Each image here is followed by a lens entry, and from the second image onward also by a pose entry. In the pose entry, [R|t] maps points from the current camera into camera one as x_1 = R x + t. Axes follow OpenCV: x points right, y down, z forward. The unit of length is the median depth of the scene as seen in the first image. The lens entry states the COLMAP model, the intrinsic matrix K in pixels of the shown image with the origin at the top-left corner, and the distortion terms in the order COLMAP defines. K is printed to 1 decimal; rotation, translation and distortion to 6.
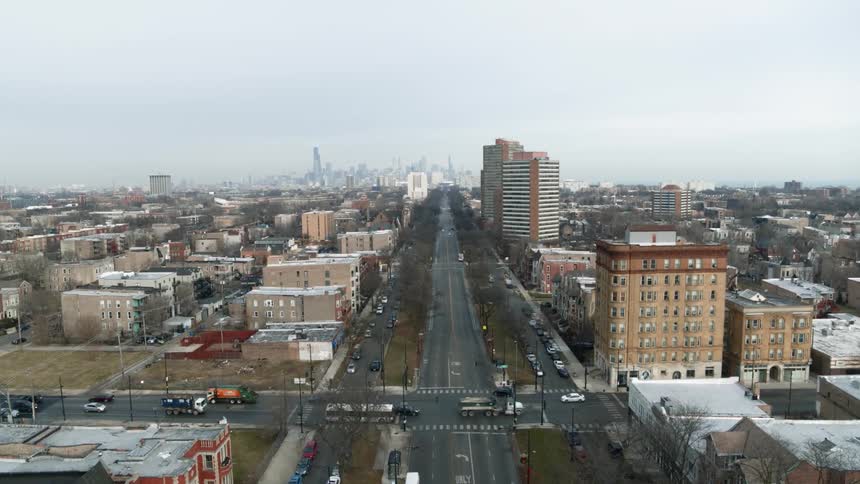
lens RADIAL K [[612.7, 0, 431.9], [0, 612.7, 240.4], [0, 0, 1]] dist [-0.100587, 0.055204]
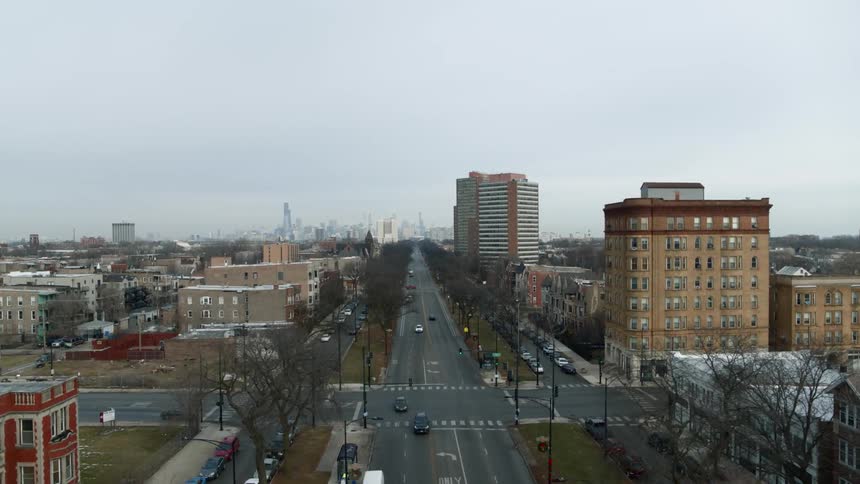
lens RADIAL K [[612.7, 0, 432.1], [0, 612.7, 241.7], [0, 0, 1]] dist [-0.100587, 0.055204]
pose [[0.998824, 0.005402, 0.048185, -0.001025], [-0.000985, 0.995830, -0.091223, 0.118631], [-0.048477, 0.091068, 0.994664, 0.193706]]
